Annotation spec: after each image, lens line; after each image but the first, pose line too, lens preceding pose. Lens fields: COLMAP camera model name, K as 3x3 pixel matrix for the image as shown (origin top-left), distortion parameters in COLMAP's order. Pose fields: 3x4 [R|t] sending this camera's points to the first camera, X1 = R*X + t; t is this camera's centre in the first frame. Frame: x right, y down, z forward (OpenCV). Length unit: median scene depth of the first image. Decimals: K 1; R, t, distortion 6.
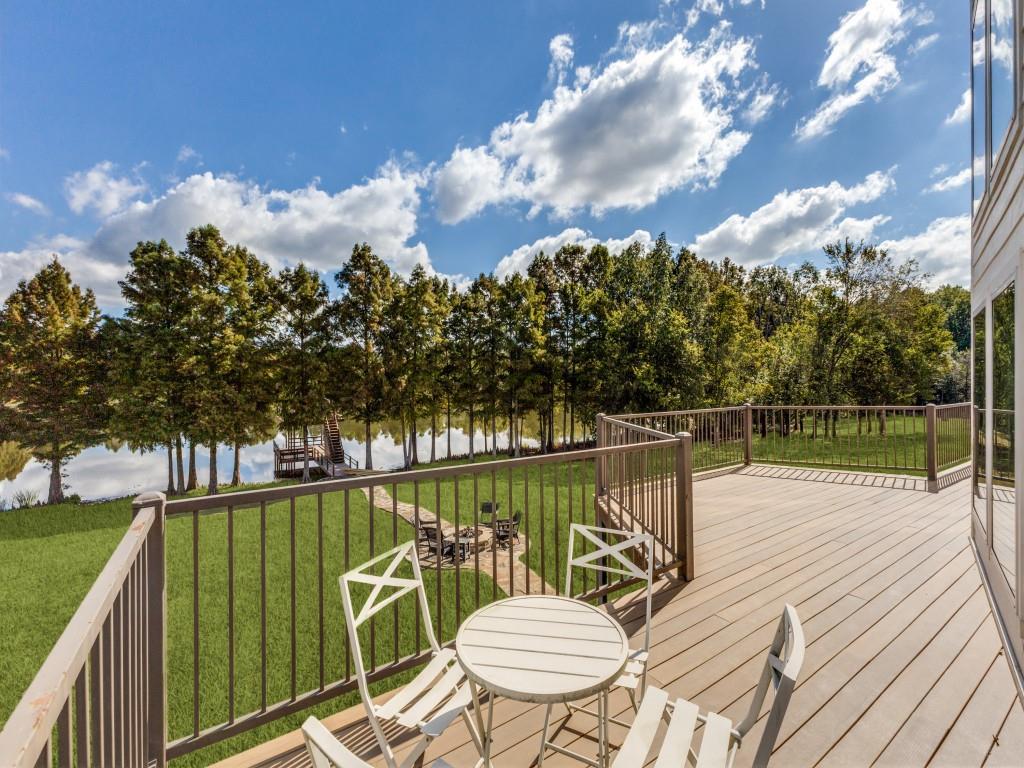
lens RADIAL K [[443.1, 0, 514.2], [0, 443.1, 378.1], [0, 0, 1]] dist [0.005430, -0.000131]
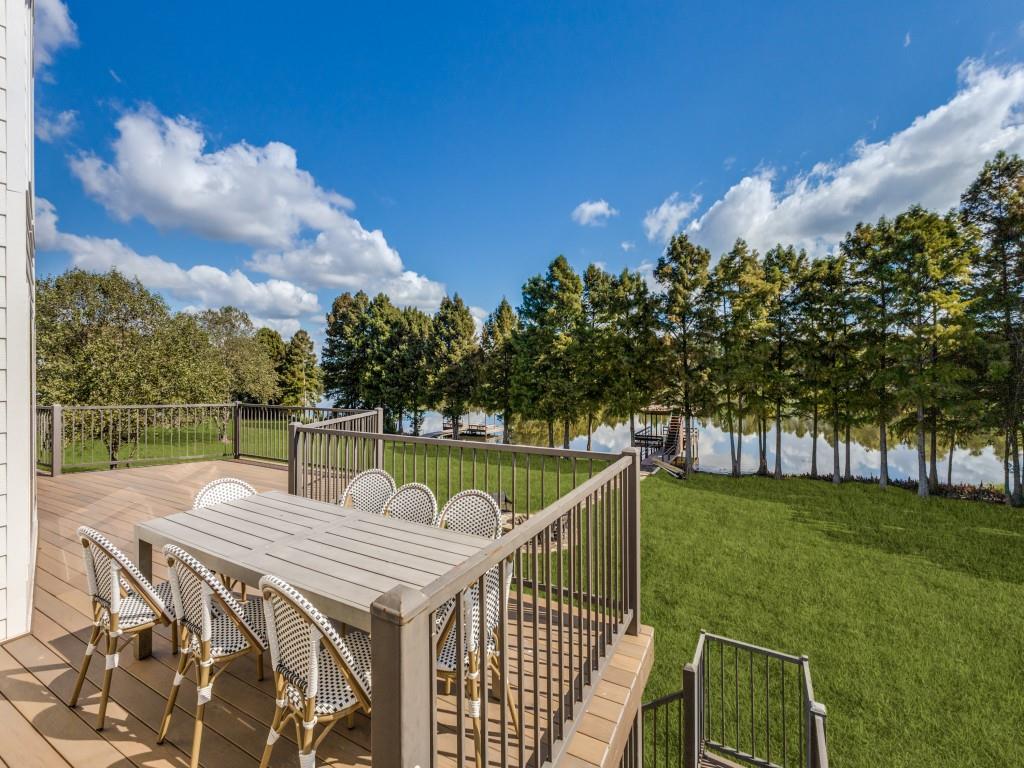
lens RADIAL K [[443.1, 0, 508.3], [0, 443.1, 376.1], [0, 0, 1]] dist [0.005430, -0.000131]
pose [[0.460339, 0.016671, -0.887587, 0.369774], [-0.000665, 0.999830, 0.018434, -0.006466], [0.887743, -0.007895, 0.460272, 0.212653]]
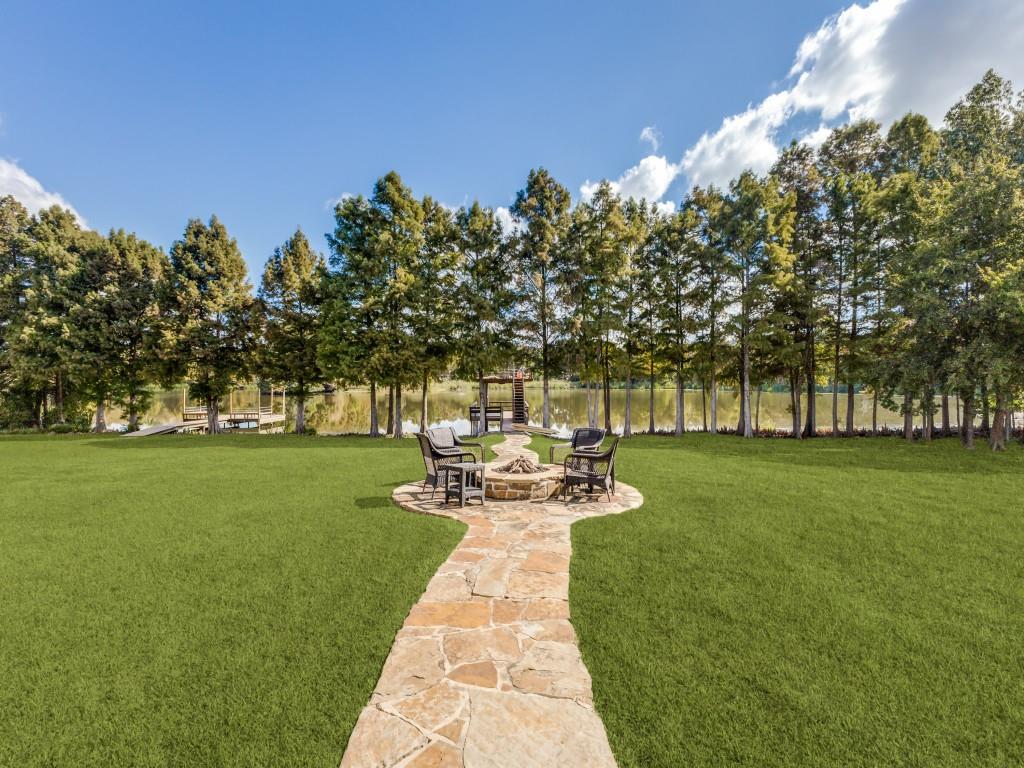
lens RADIAL K [[443.1, 0, 508.8], [0, 443.1, 380.0], [0, 0, 1]] dist [0.005430, -0.000131]
pose [[0.848152, 0.009676, -0.529664, 0.071958], [-0.007370, 0.999952, 0.006465, 0.107497], [0.529702, -0.001580, 0.848183, 0.239616]]
